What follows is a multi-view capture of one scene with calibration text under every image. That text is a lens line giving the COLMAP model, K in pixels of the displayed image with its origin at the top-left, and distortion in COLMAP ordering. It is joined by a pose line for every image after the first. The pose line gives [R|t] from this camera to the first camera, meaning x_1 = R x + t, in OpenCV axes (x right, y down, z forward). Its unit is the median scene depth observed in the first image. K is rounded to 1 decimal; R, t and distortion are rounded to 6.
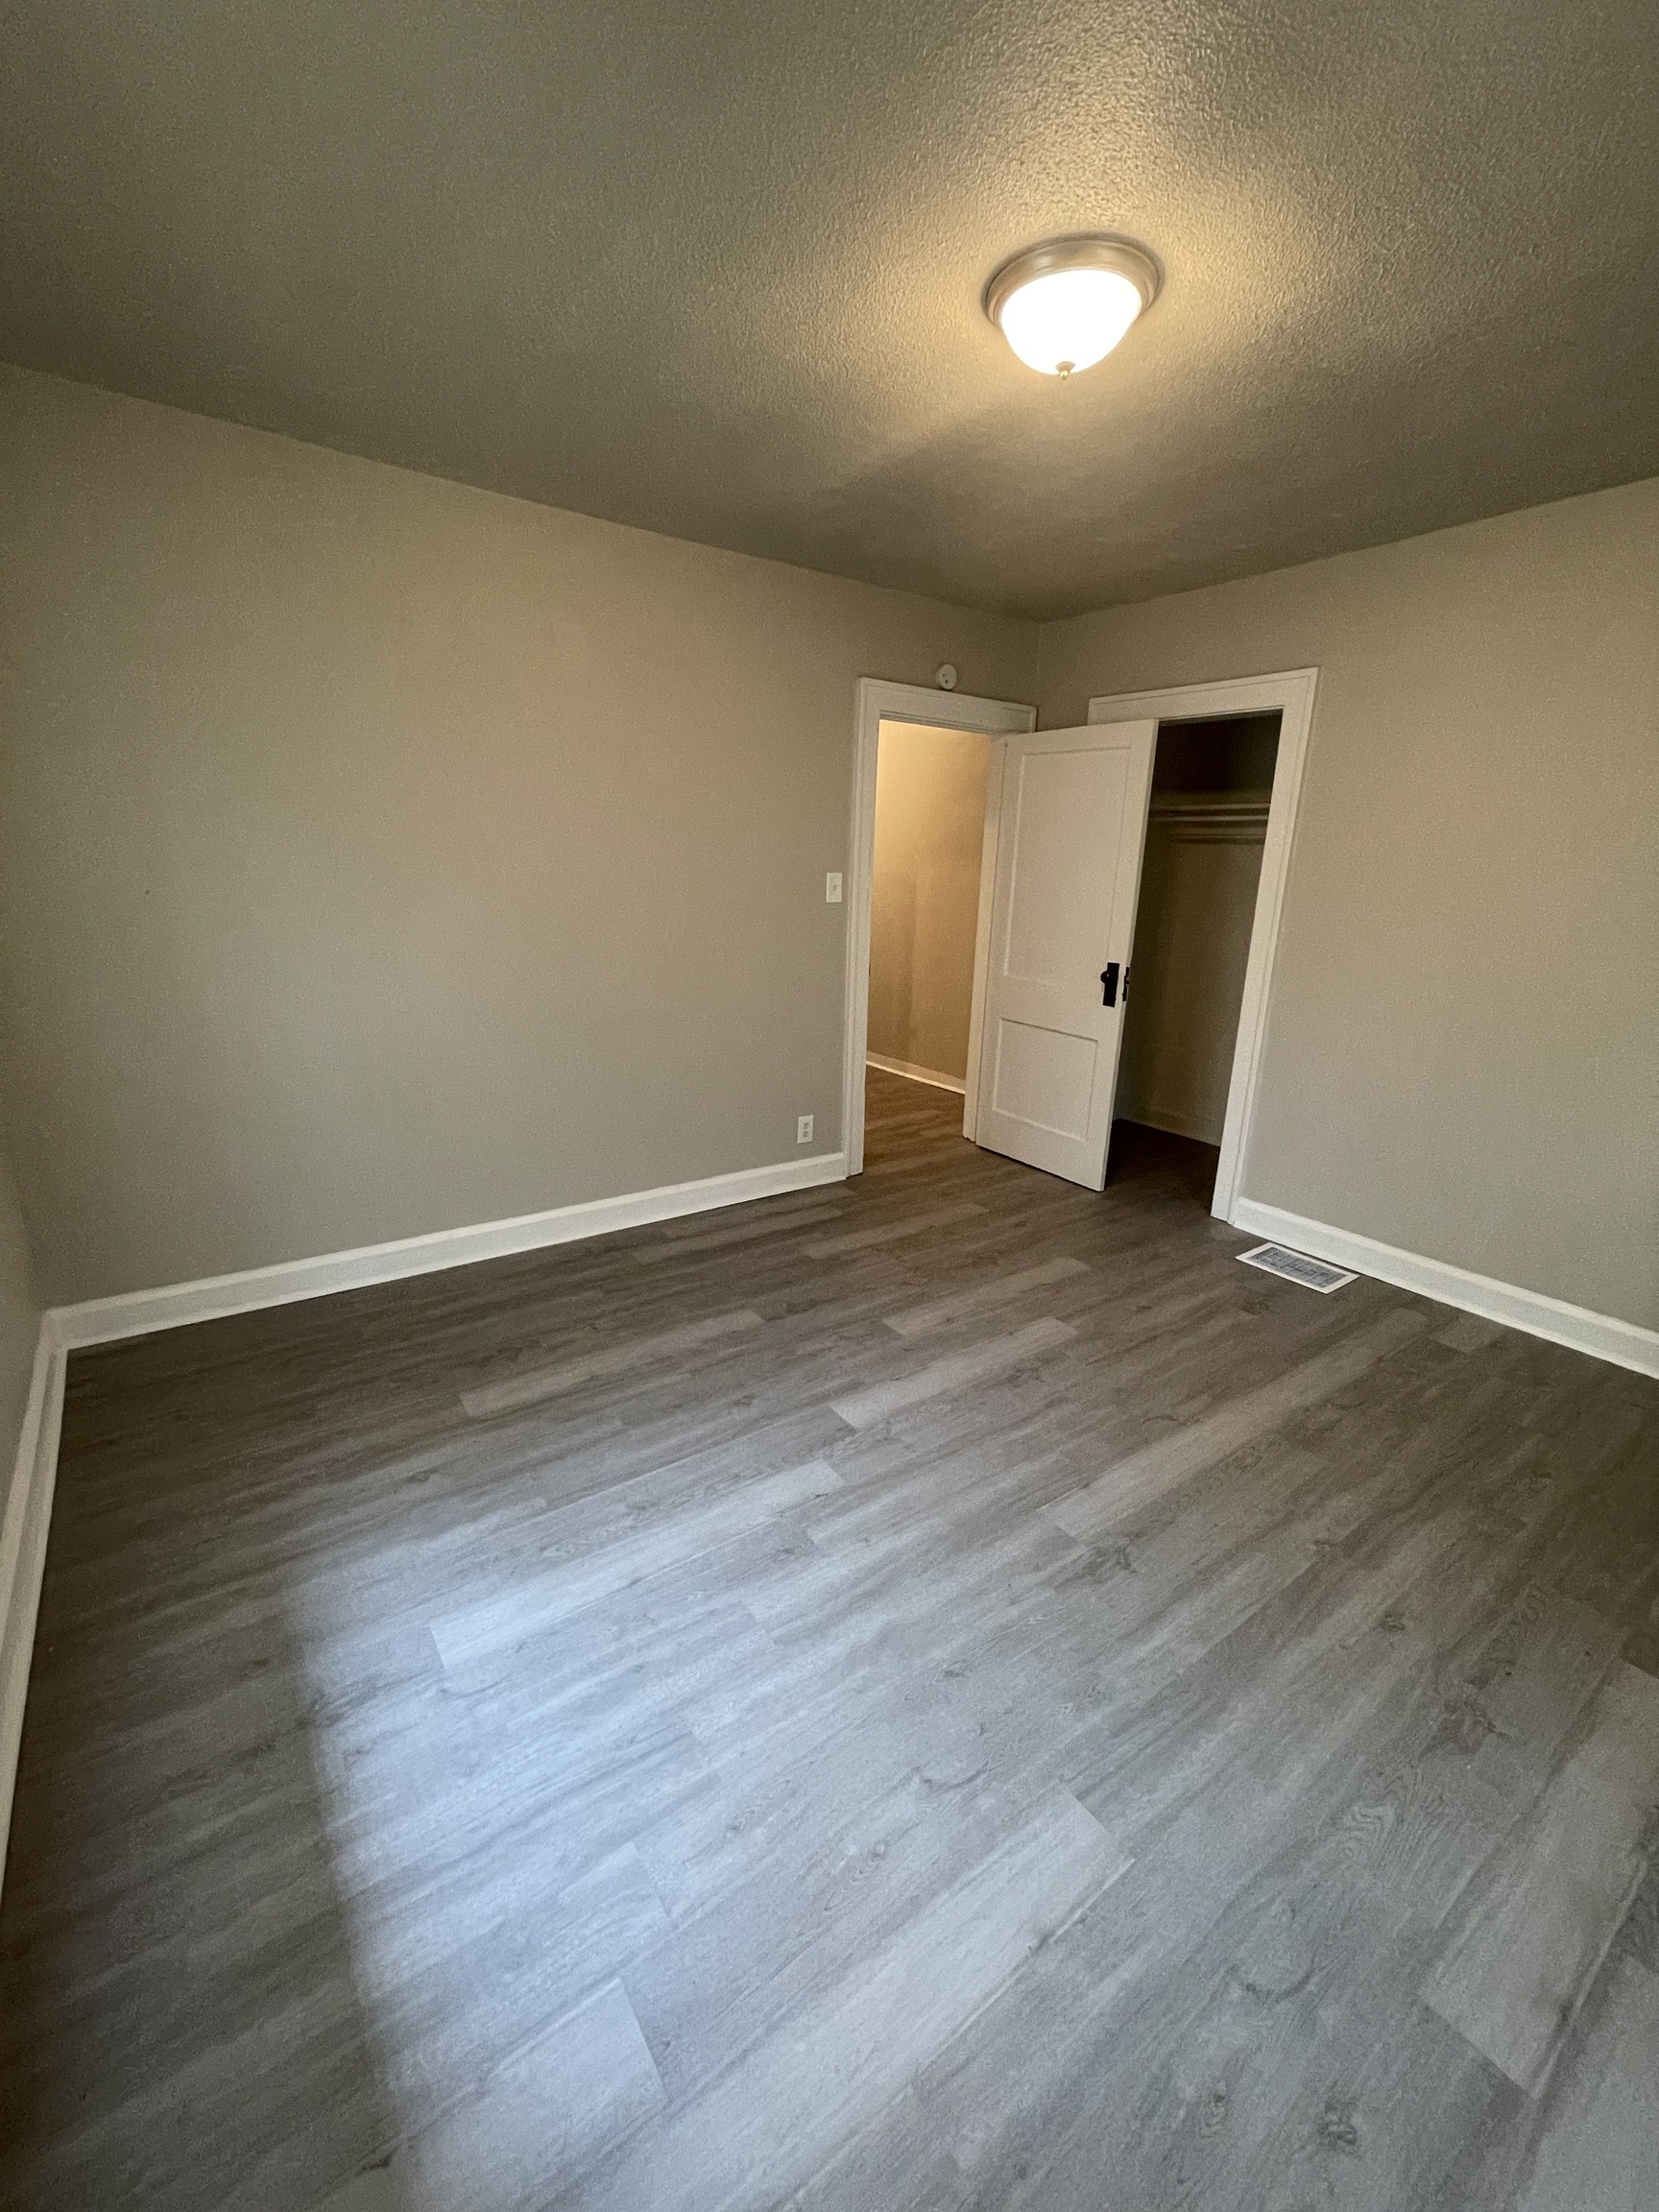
lens RADIAL K [[910.8, 0, 829.5], [0, 910.8, 1106.0], [0, 0, 1]] dist [-0.001034, -0.000088]
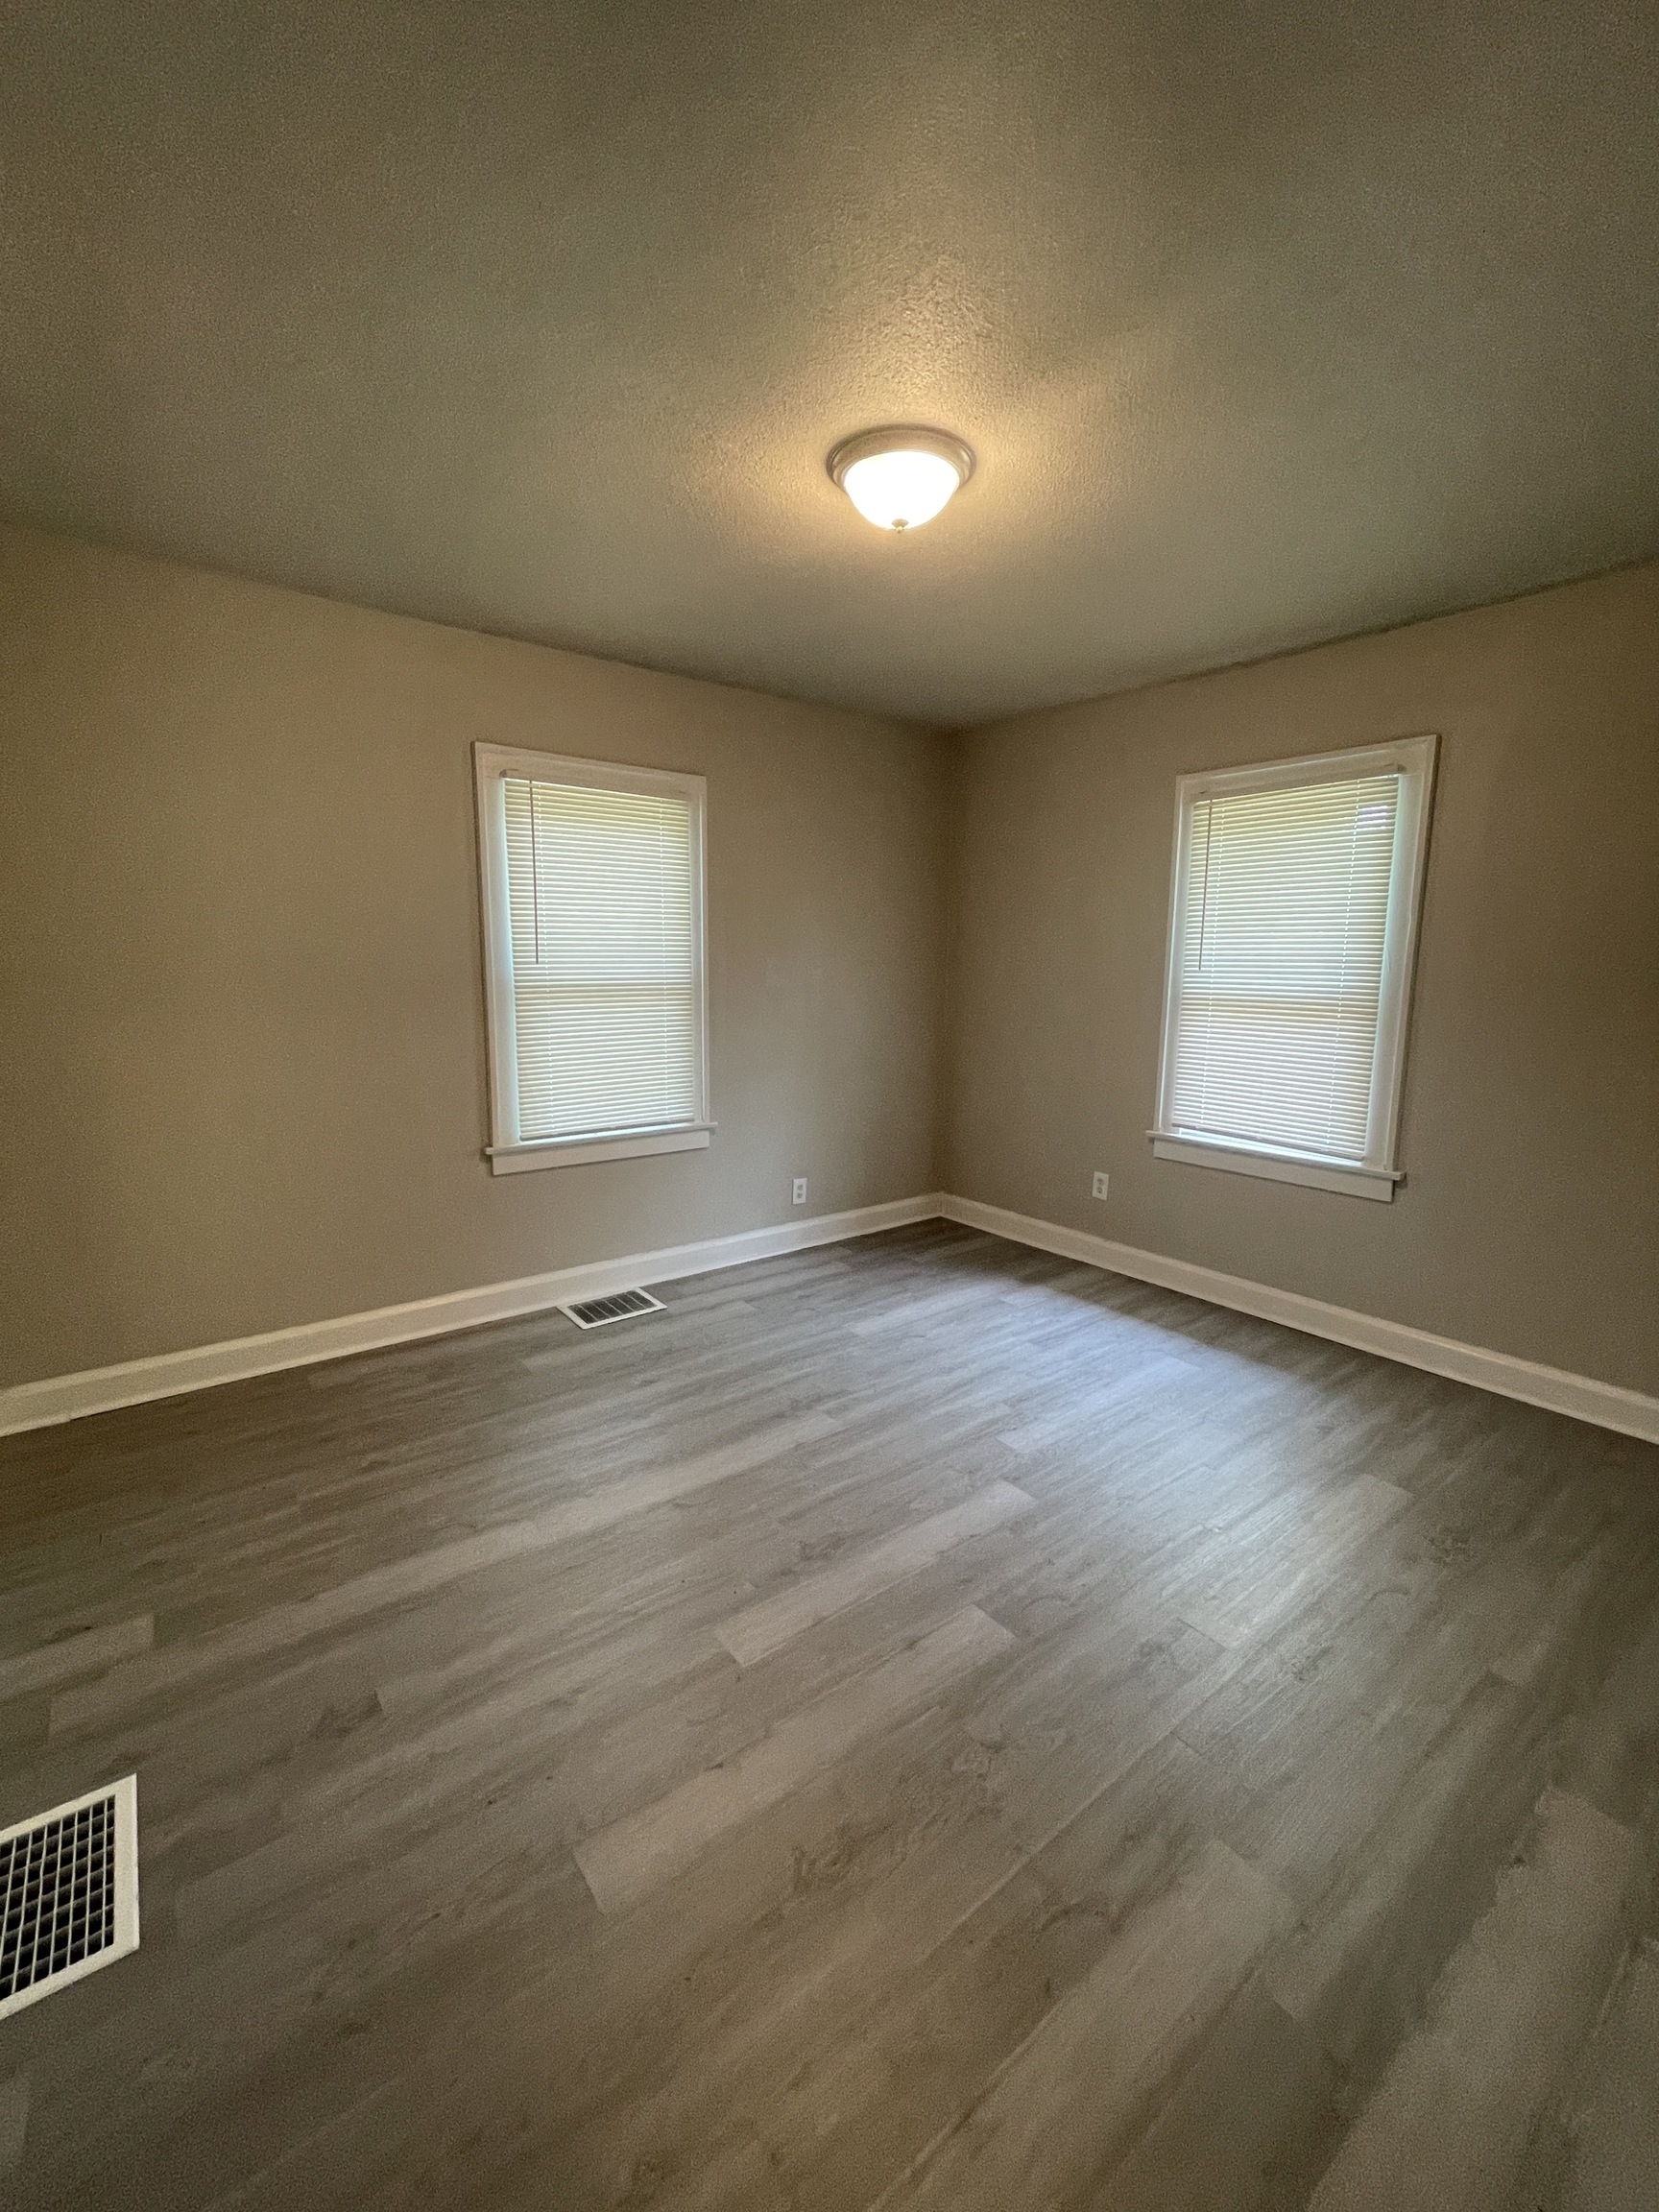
lens RADIAL K [[910.8, 0, 829.5], [0, 910.8, 1106.0], [0, 0, 1]] dist [-0.001034, -0.000088]
pose [[-0.998833, -0.028216, -0.039196, 0.340400], [-0.041993, 0.908271, 0.416269, -0.556392], [0.023855, 0.417429, -0.908396, 2.151403]]
